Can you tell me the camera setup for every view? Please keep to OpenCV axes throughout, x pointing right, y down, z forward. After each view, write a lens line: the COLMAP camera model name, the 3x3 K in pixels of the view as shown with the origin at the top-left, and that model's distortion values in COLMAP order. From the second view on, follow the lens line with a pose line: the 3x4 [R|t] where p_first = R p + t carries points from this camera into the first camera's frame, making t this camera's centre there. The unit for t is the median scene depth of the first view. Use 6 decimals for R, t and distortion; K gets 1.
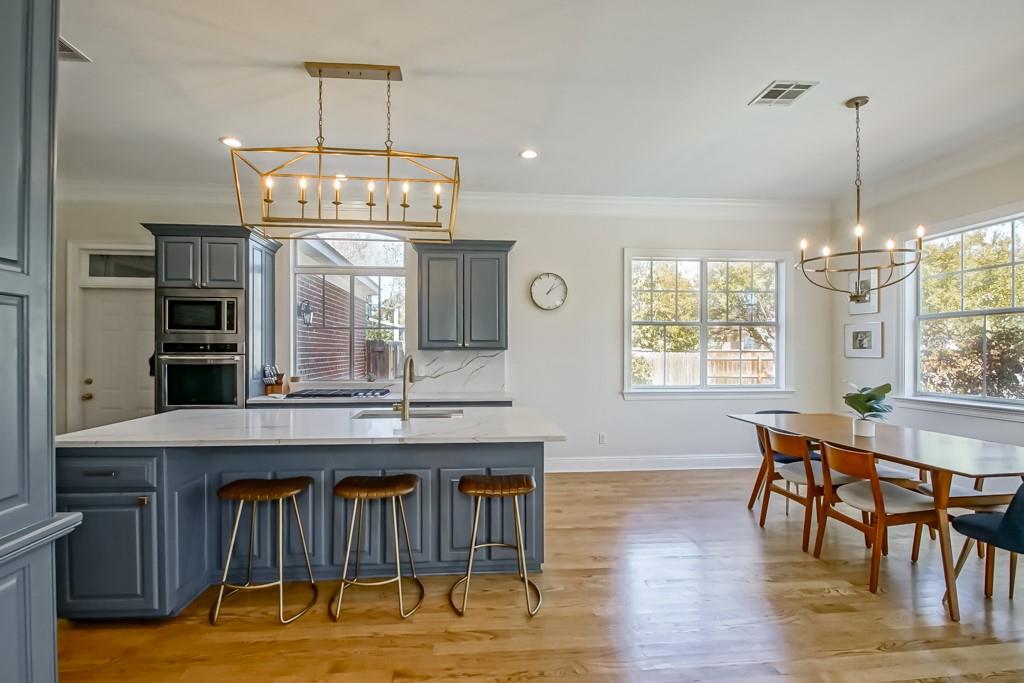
lens RADIAL K [[474.2, 0, 507.6], [0, 474.2, 348.9], [0, 0, 1]] dist [-0.001054, -0.005193]
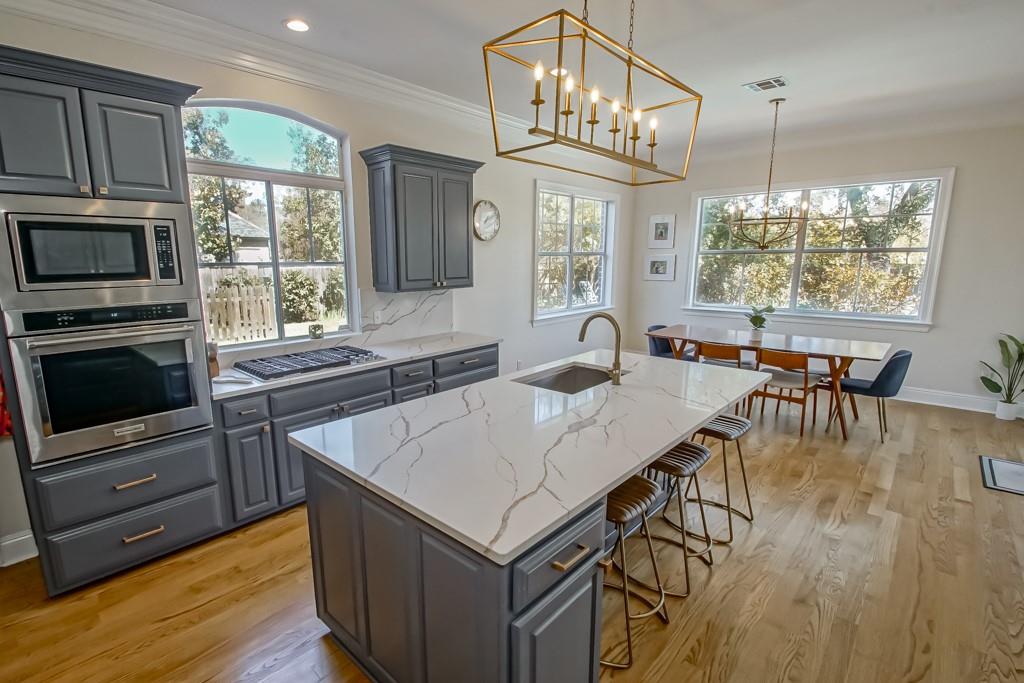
lens RADIAL K [[474.2, 0, 506.1], [0, 474.2, 345.9], [0, 0, 1]] dist [-0.001054, -0.005193]
pose [[0.755481, -0.123002, 0.643521, -0.563154], [0.005682, 0.983412, 0.181297, -0.052783], [-0.655146, -0.133310, 0.743648, 0.271739]]
